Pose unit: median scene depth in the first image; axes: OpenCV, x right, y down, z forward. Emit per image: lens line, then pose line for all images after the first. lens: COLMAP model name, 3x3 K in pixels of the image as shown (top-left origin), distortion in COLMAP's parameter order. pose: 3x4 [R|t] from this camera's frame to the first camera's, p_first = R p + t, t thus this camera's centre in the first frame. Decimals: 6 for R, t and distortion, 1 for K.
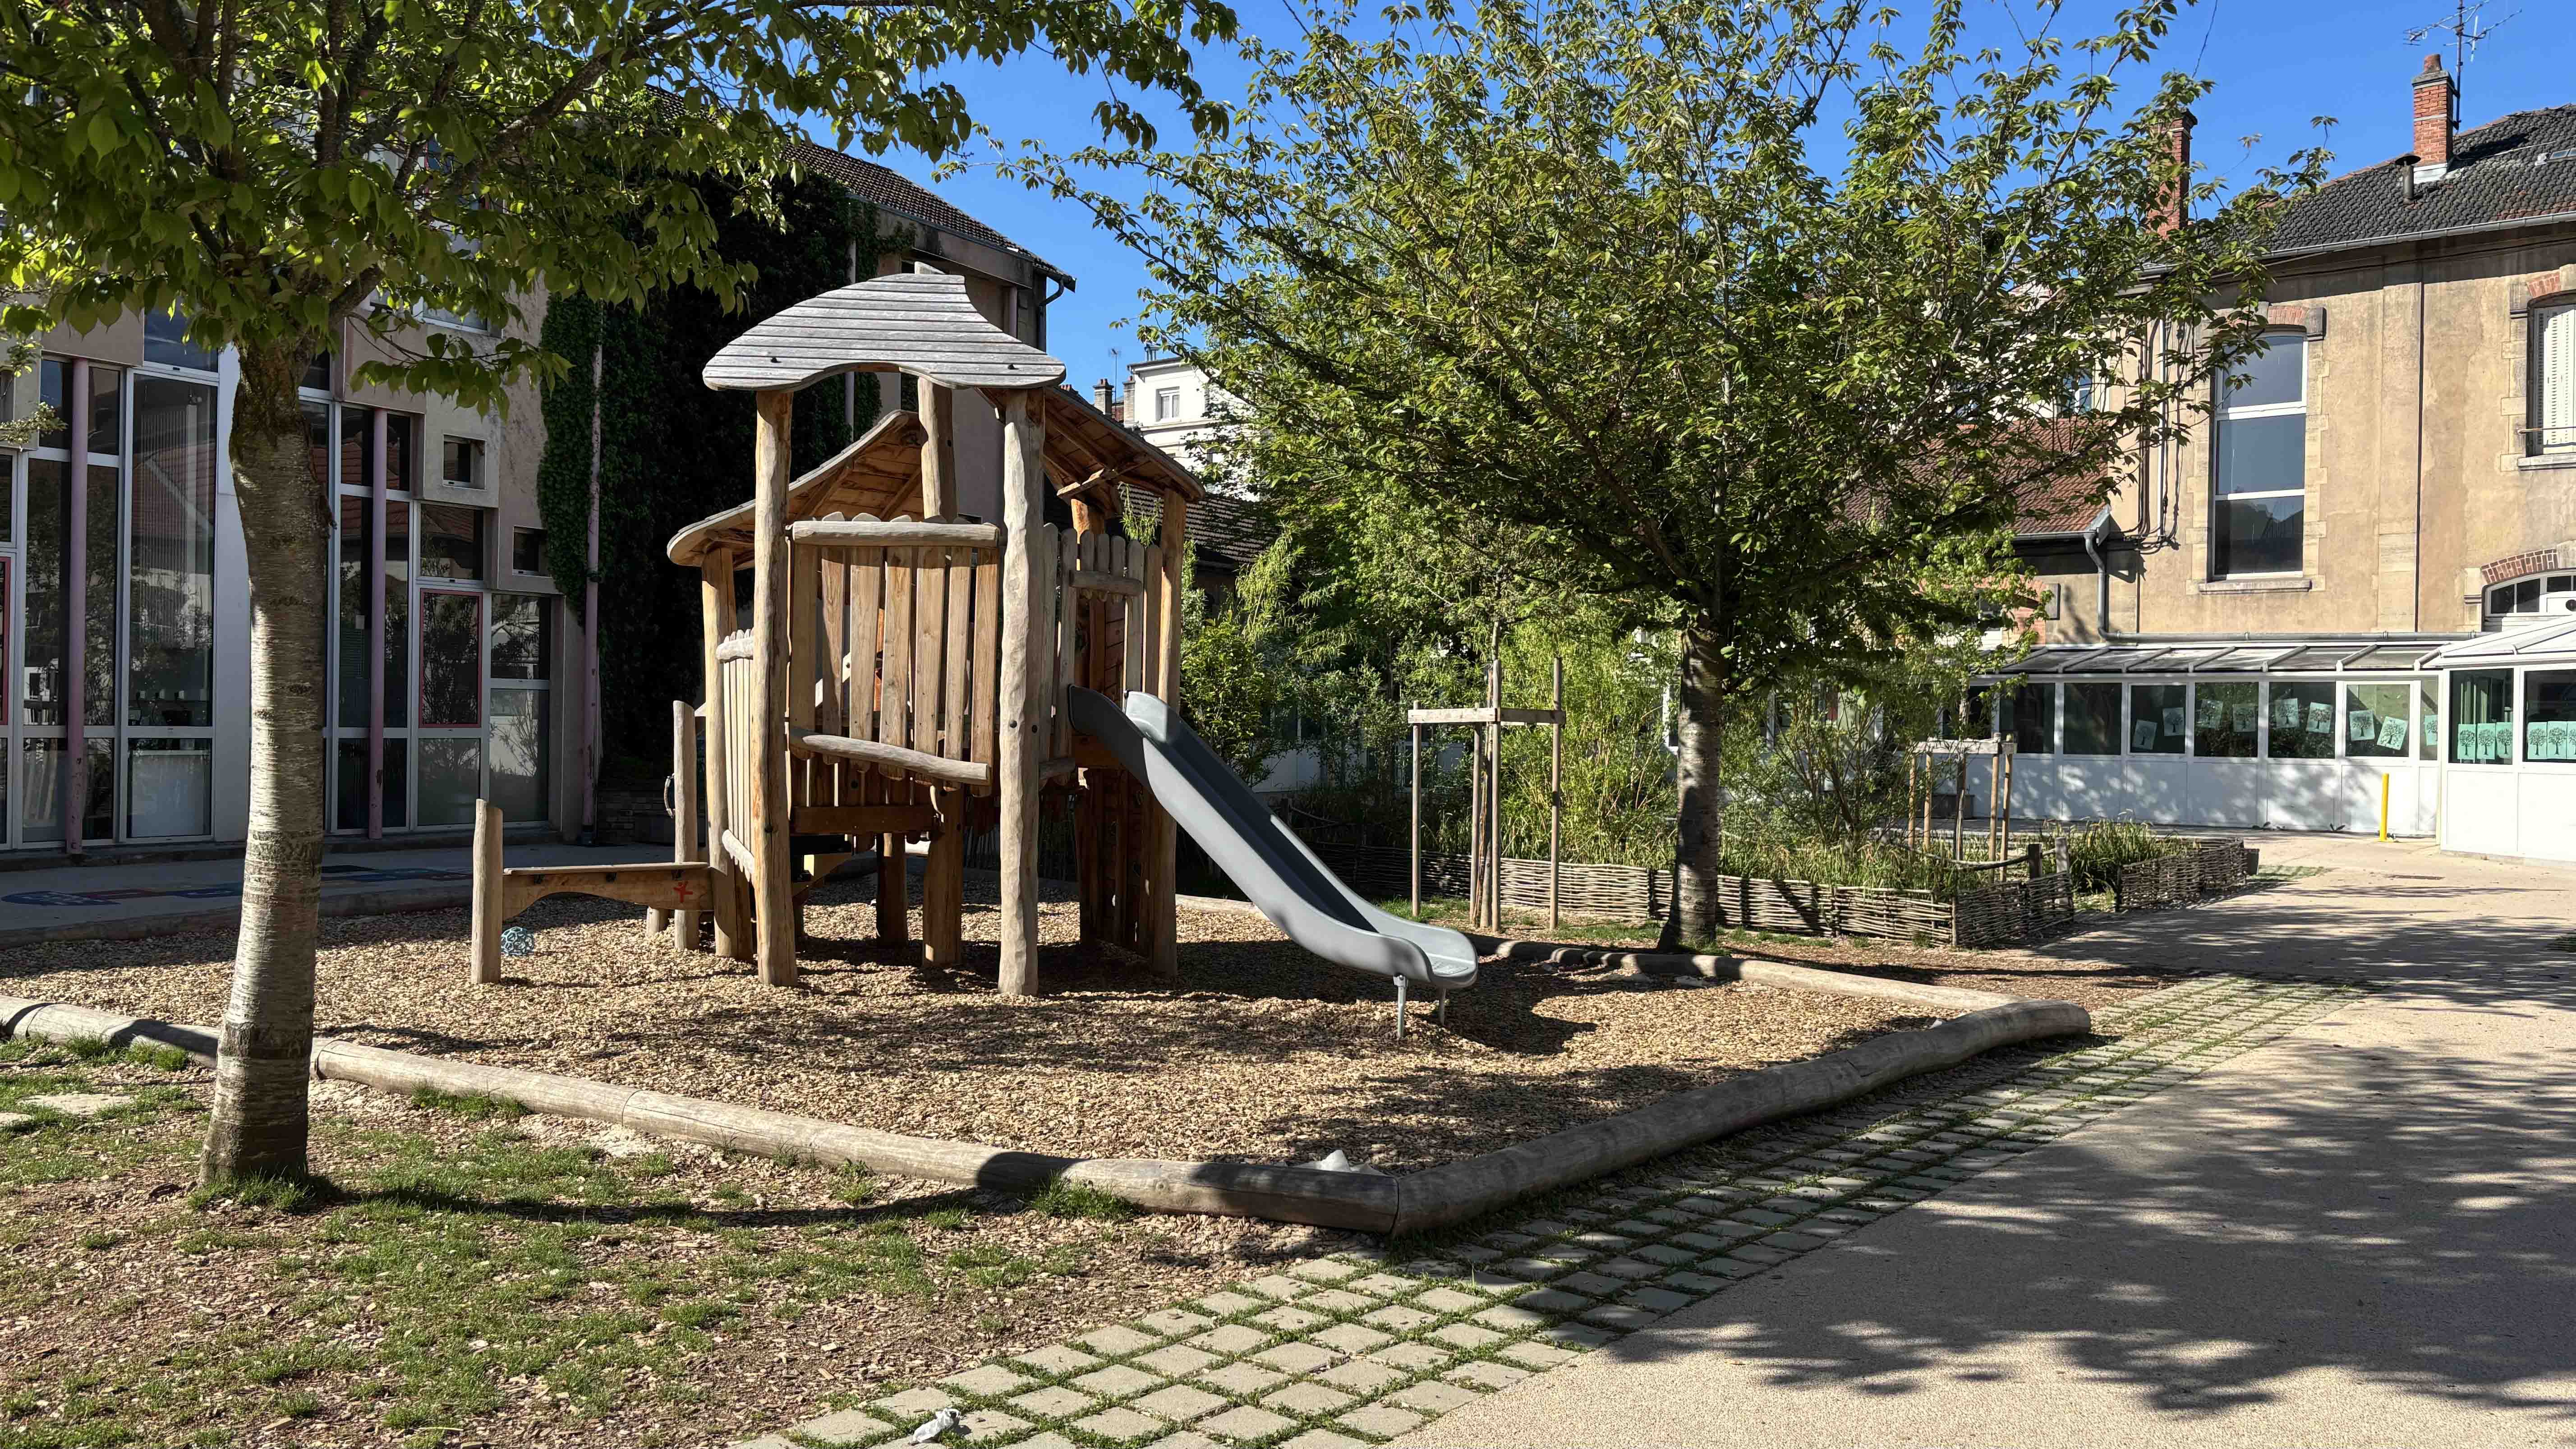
lens RADIAL K [[1897.1, 0, 1288.0], [0, 1897.1, 724.5], [0, 0, 1]] dist [0.088541, -0.104985]
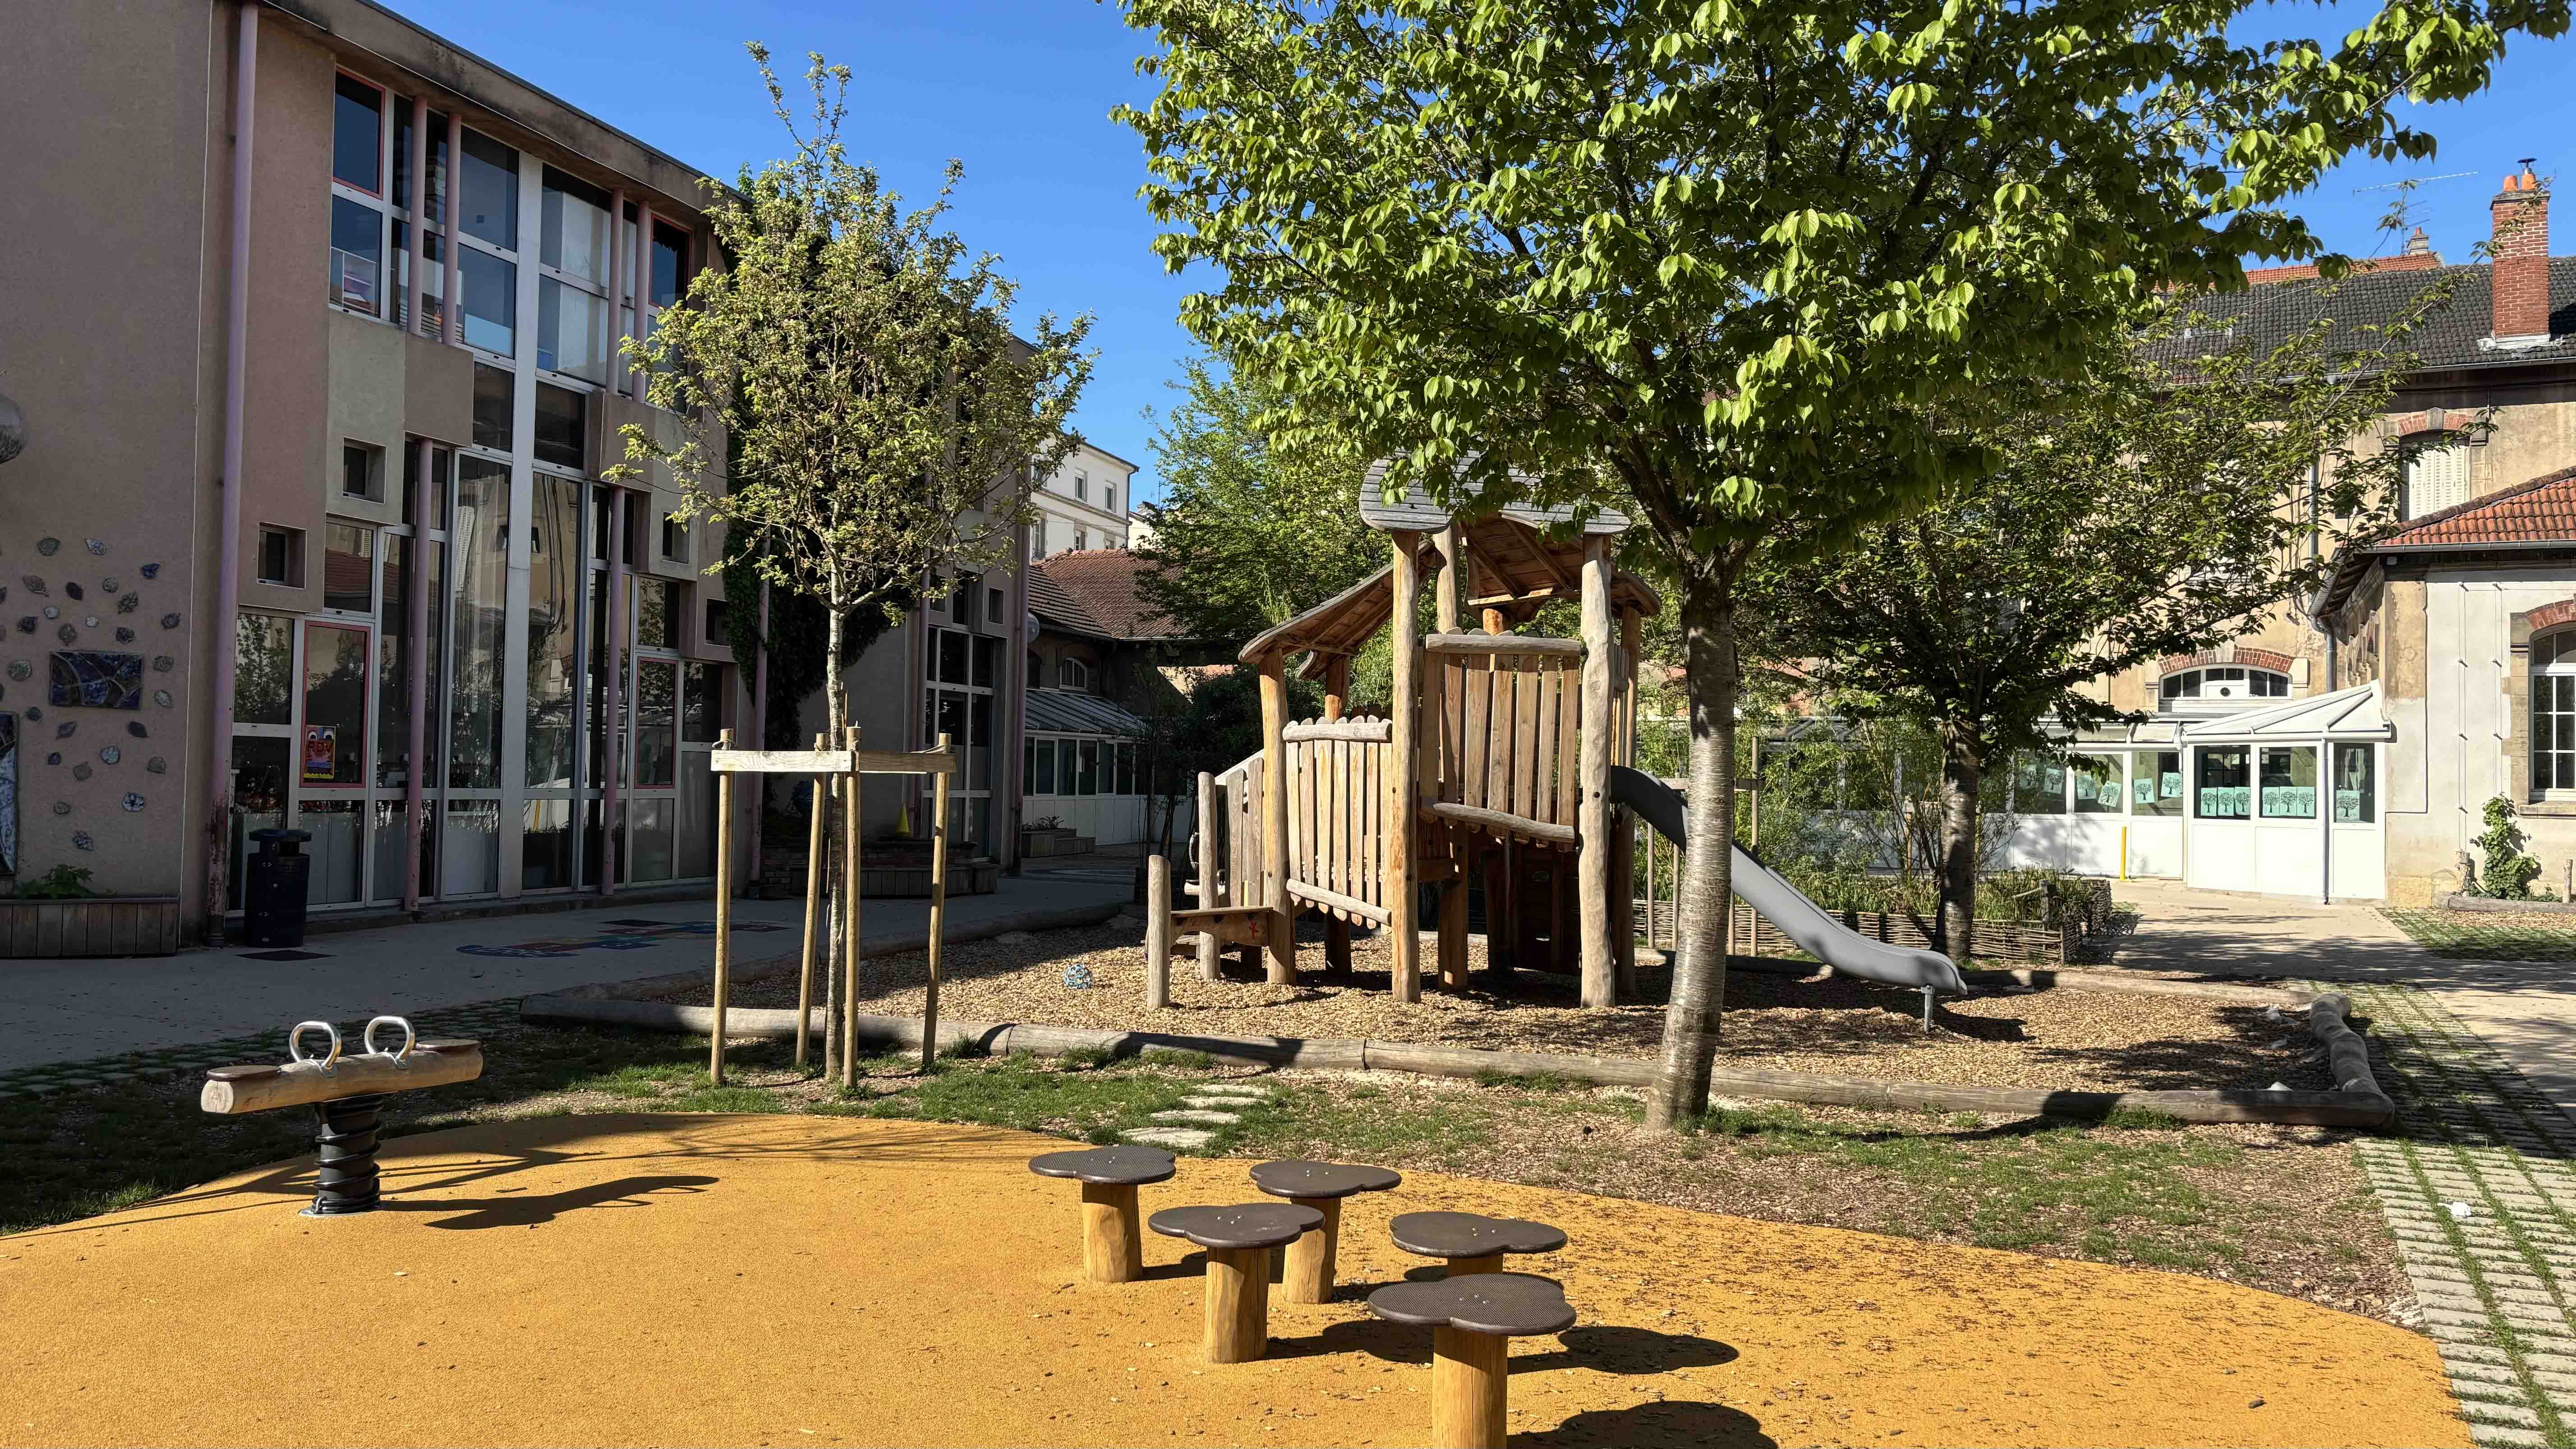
lens RADIAL K [[1897.1, 0, 1288.0], [0, 1897.1, 724.5], [0, 0, 1]] dist [0.088541, -0.104985]
pose [[0.970446, 0.010583, 0.241088, -0.469935], [-0.004214, 0.999629, -0.026918, -0.008579], [-0.241284, 0.025107, 0.970130, -0.138389]]
